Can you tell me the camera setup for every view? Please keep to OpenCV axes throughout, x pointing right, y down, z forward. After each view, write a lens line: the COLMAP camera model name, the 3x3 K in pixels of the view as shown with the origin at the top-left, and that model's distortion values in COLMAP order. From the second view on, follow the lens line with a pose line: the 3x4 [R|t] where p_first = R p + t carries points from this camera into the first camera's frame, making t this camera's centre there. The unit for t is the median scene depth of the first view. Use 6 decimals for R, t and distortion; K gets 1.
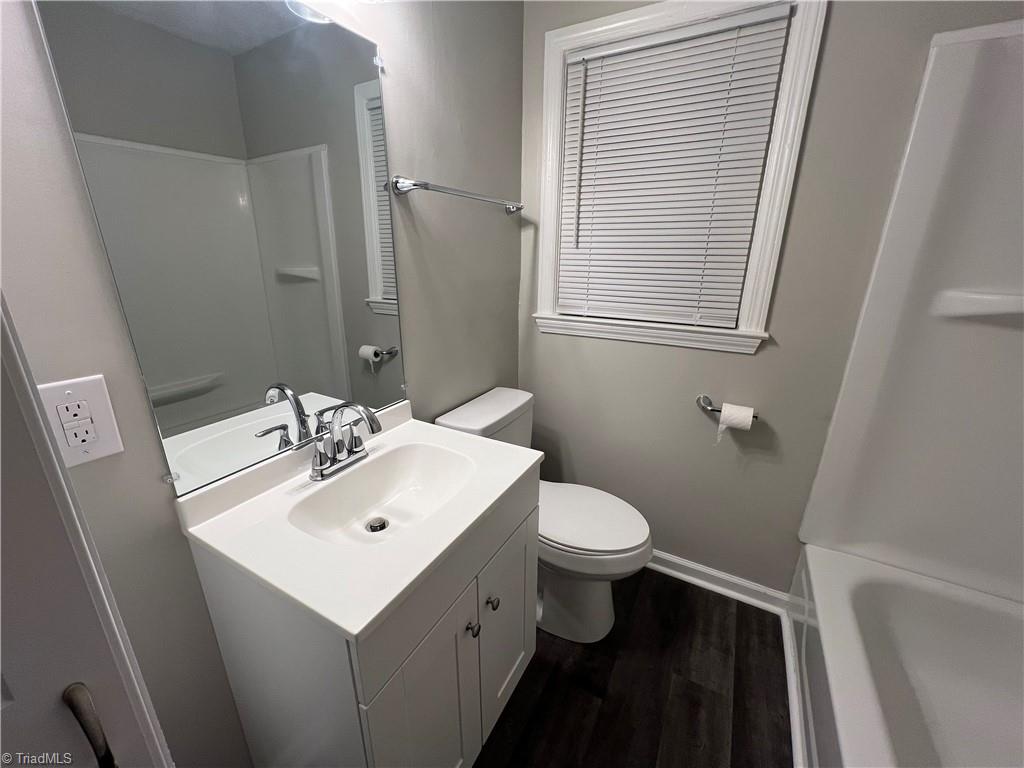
lens RADIAL K [[411.5, 0, 510.3], [0, 411.5, 384.1], [0, 0, 1]] dist [-0.002829, 0.000079]
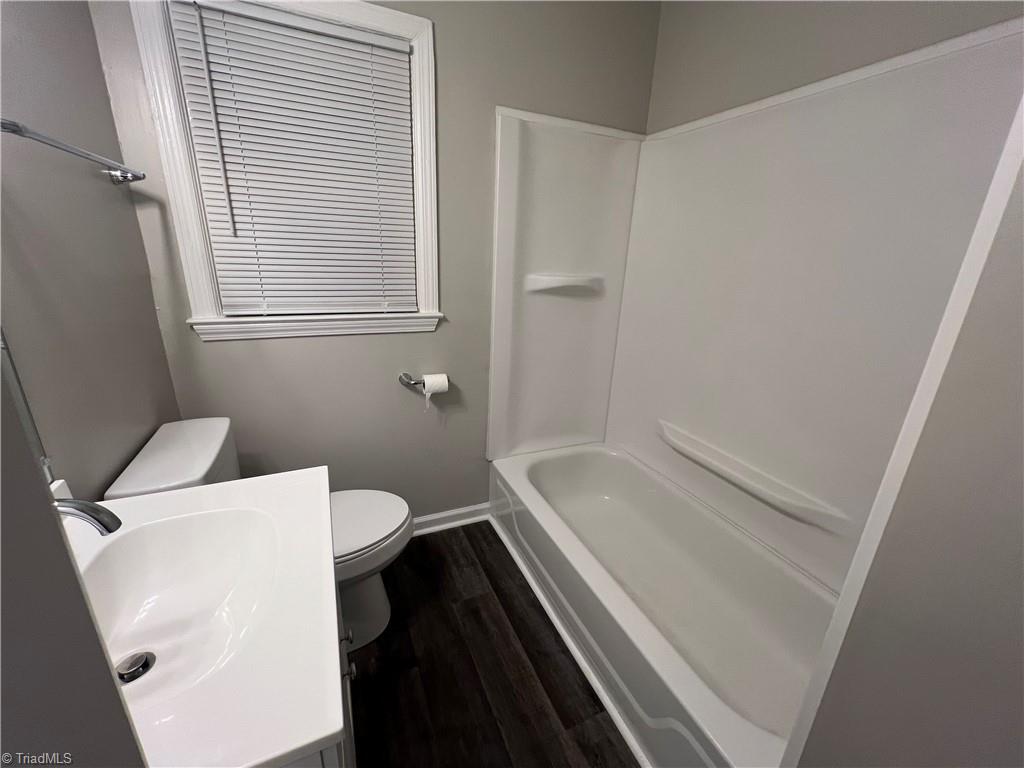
lens RADIAL K [[411.5, 0, 510.3], [0, 411.5, 384.1], [0, 0, 1]] dist [-0.002829, 0.000079]
pose [[0.594692, -0.235180, 0.768786, -0.253019], [0.210582, 0.968437, 0.133360, -0.034957], [-0.775885, 0.082585, 0.625446, 0.067824]]
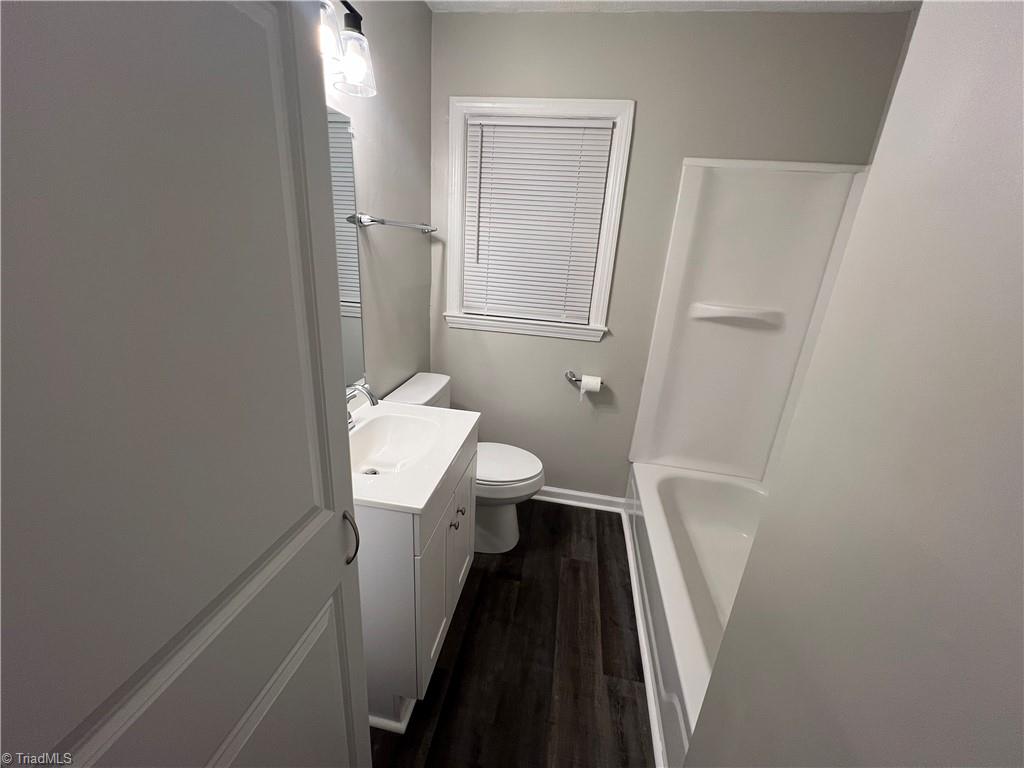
lens RADIAL K [[411.5, 0, 510.3], [0, 411.5, 384.1], [0, 0, 1]] dist [-0.002829, 0.000079]
pose [[0.940291, -0.058138, 0.335370, -0.228409], [0.048024, 0.998109, 0.038378, 0.009176], [-0.336967, -0.019981, 0.941304, -0.311062]]
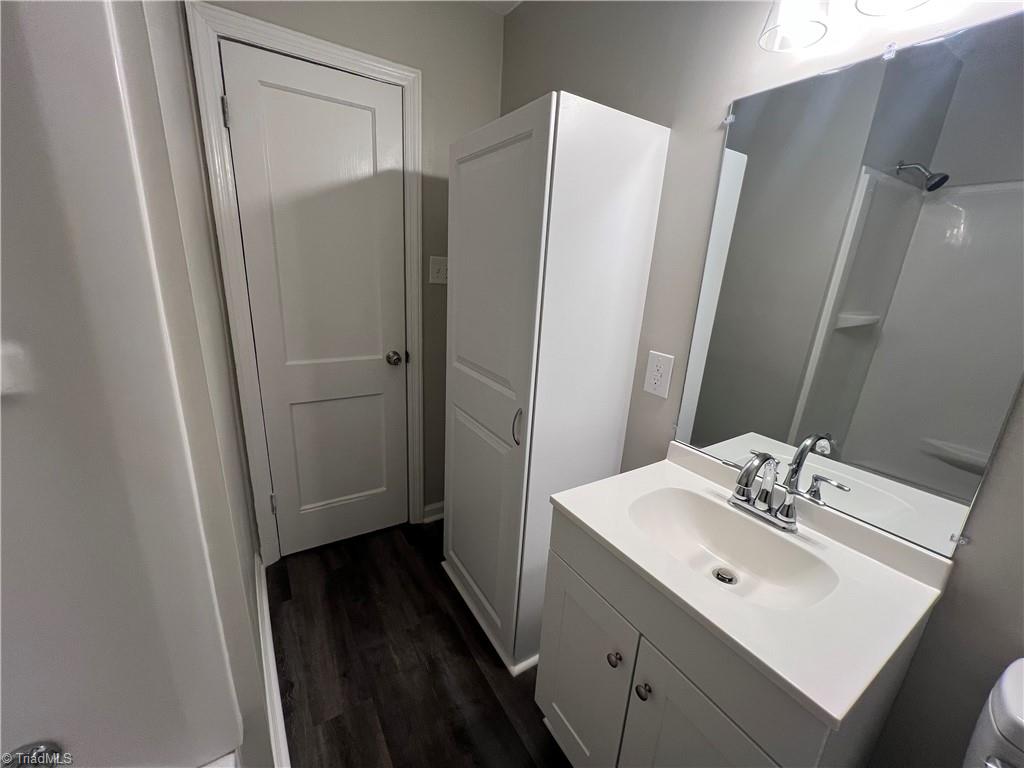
lens RADIAL K [[411.5, 0, 510.3], [0, 411.5, 384.1], [0, 0, 1]] dist [-0.002829, 0.000079]
pose [[-0.474004, 0.219501, -0.852724, 0.455346], [-0.319613, 0.859489, 0.398906, -0.193699], [0.820468, 0.461625, -0.337246, 0.485086]]
